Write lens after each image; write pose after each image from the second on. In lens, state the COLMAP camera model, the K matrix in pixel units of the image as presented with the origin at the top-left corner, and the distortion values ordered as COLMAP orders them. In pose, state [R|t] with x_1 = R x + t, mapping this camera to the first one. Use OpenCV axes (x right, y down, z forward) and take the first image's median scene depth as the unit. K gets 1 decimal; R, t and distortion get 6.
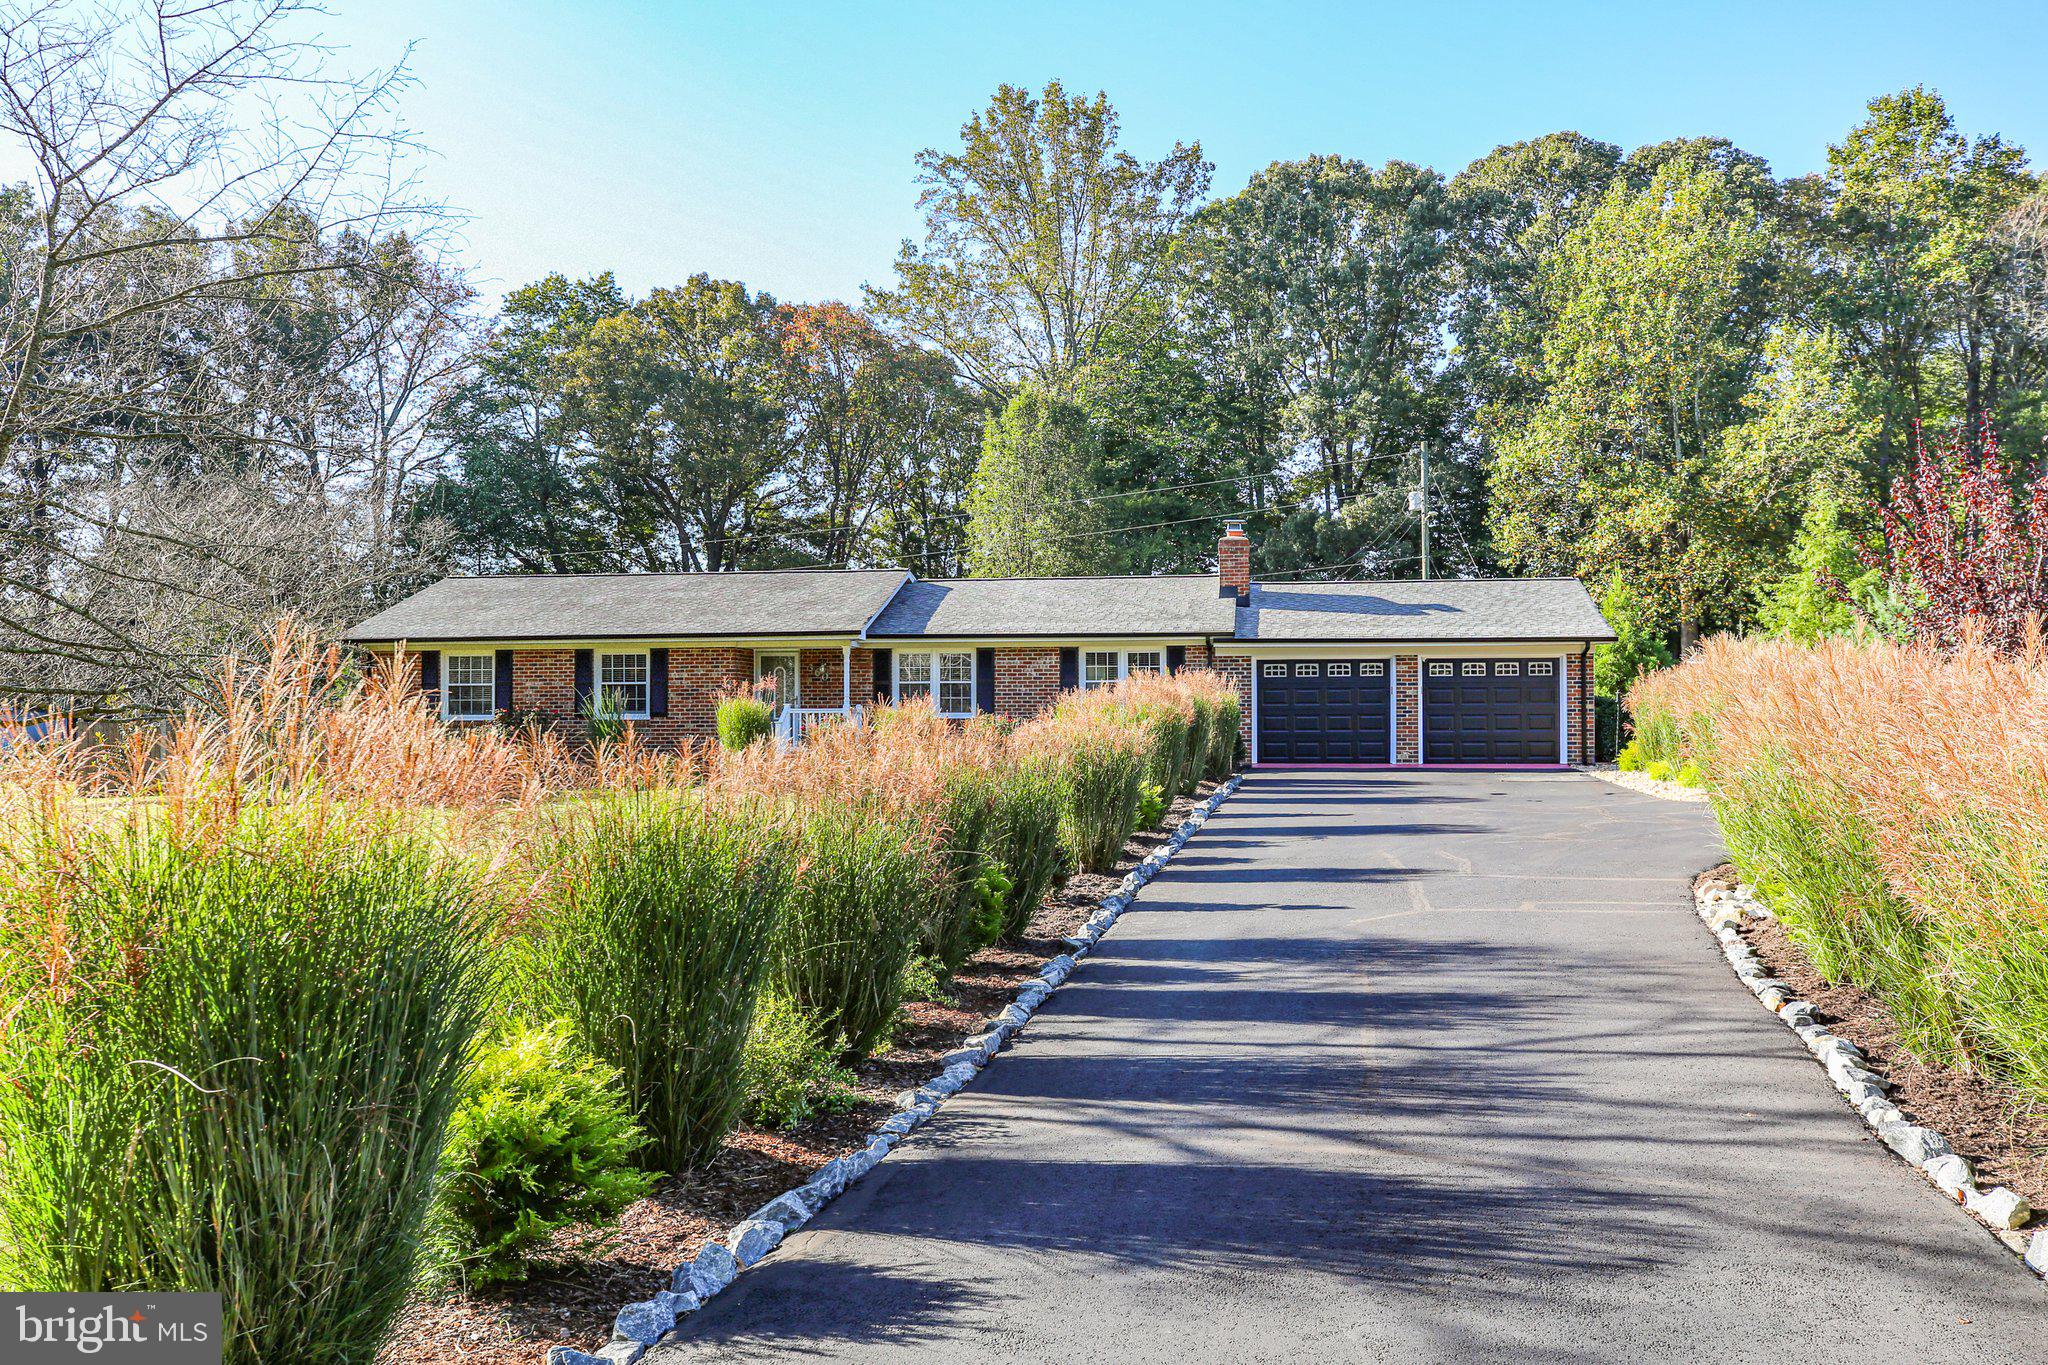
lens RADIAL K [[1708.0, 0, 1025.6], [0, 1708.0, 692.0], [0, 0, 1]] dist [0.007605, -0.000750]
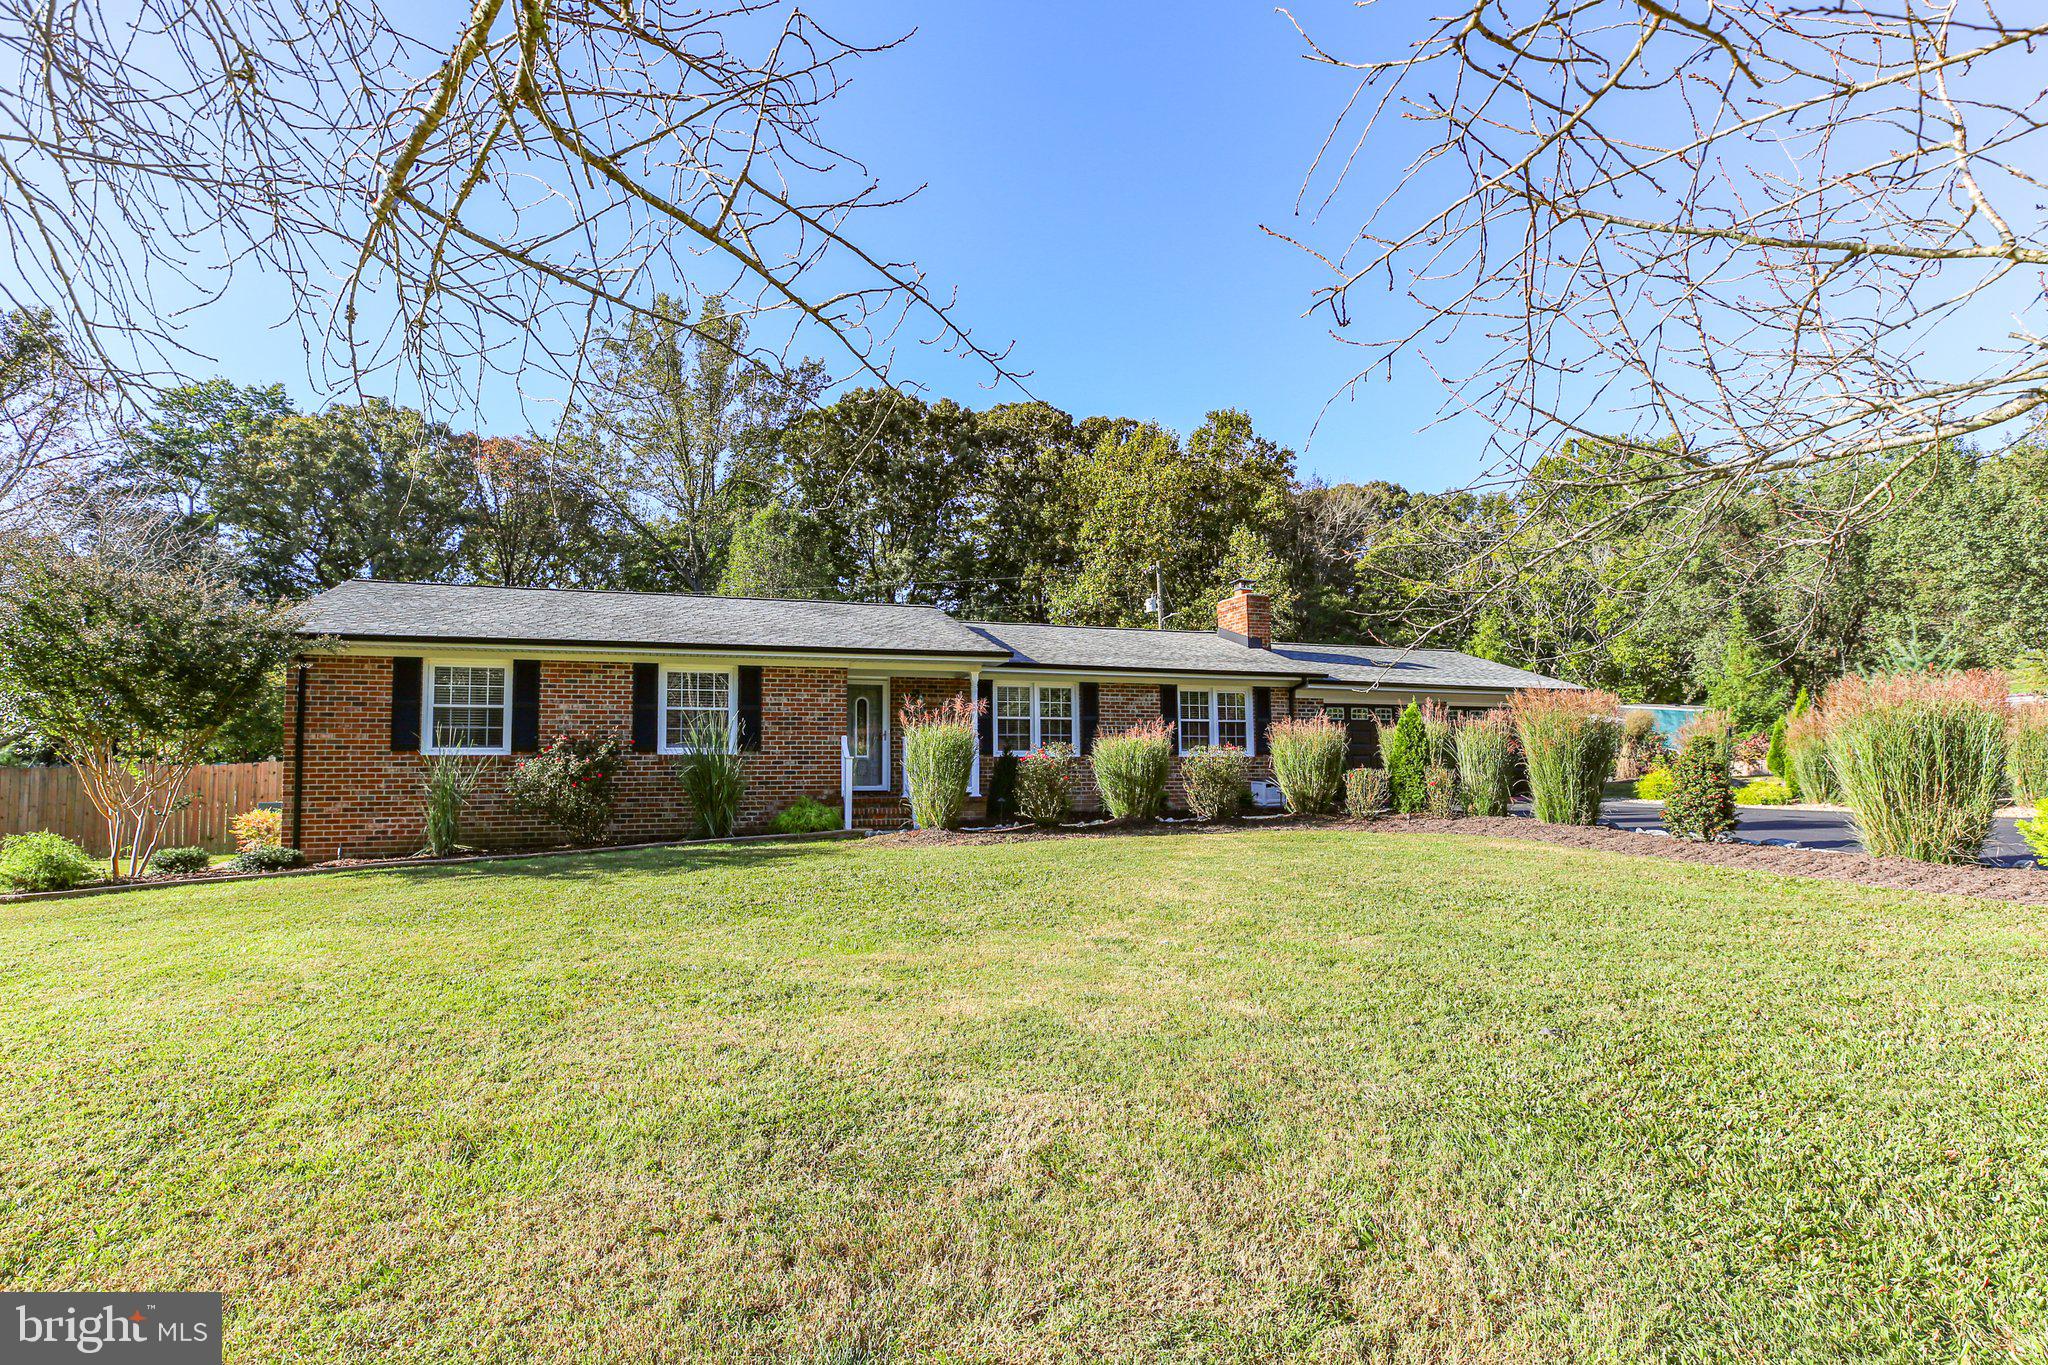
lens RADIAL K [[1063.9, 0, 1041.7], [0, 1063.9, 687.1], [0, 0, 1]] dist [-0.015699, -0.000012]
pose [[0.881713, 0.038639, 0.470202, -0.132081], [0.002612, 0.996226, -0.086763, 0.011400], [-0.471779, 0.077728, 0.878284, 0.197687]]
